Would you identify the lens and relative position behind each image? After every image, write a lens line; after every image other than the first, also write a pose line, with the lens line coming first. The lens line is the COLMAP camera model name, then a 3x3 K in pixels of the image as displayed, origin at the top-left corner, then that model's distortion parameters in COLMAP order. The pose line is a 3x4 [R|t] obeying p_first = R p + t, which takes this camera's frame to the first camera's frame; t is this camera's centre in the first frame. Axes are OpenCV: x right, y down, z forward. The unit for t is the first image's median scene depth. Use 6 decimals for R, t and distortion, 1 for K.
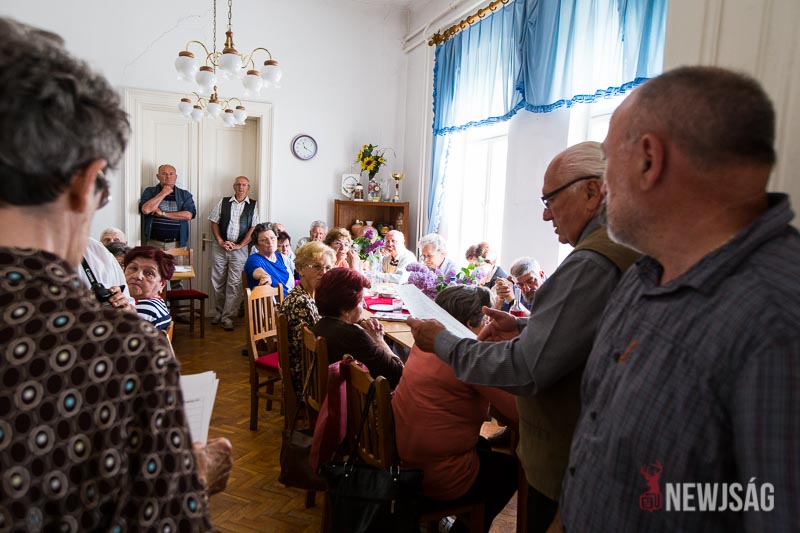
lens RADIAL K [[568.1, 0, 395.2], [0, 568.1, 267.5], [0, 0, 1]] dist [-0.010808, 0.005512]
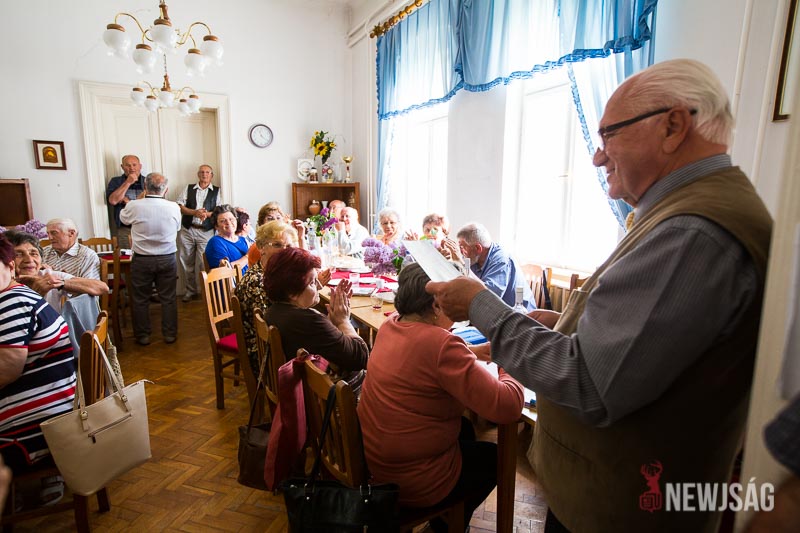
lens RADIAL K [[453.1, 0, 395.6], [0, 453.1, 267.5], [0, 0, 1]] dist [-0.030635, 0.026169]
pose [[0.993752, -0.053621, 0.097890, -0.001055], [0.047295, 0.996709, 0.065840, -0.003968], [-0.101098, -0.060799, 0.993017, 0.109681]]
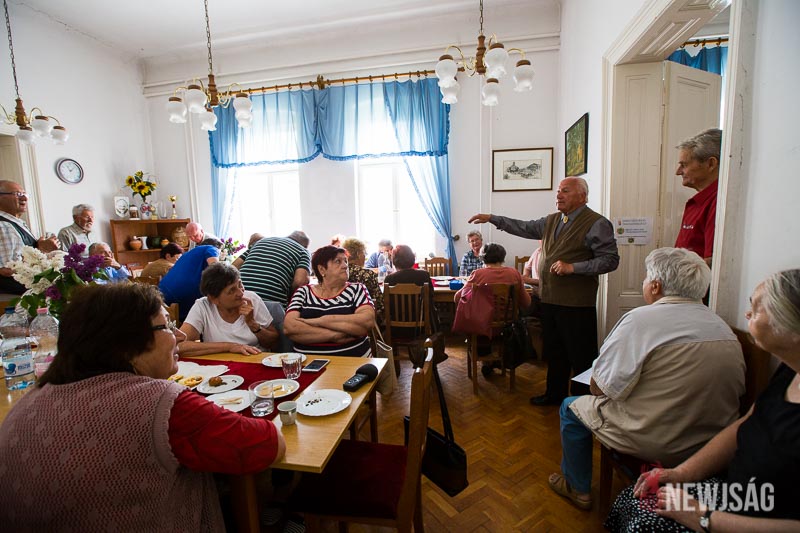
lens RADIAL K [[367.6, 0, 396.7], [0, 367.6, 269.0], [0, 0, 1]] dist [-0.036826, 0.012173]
pose [[0.543676, -0.156923, 0.824495, -0.460877], [0.135213, 0.985910, 0.098485, -0.020830], [-0.828332, 0.057939, 0.557233, 0.170136]]
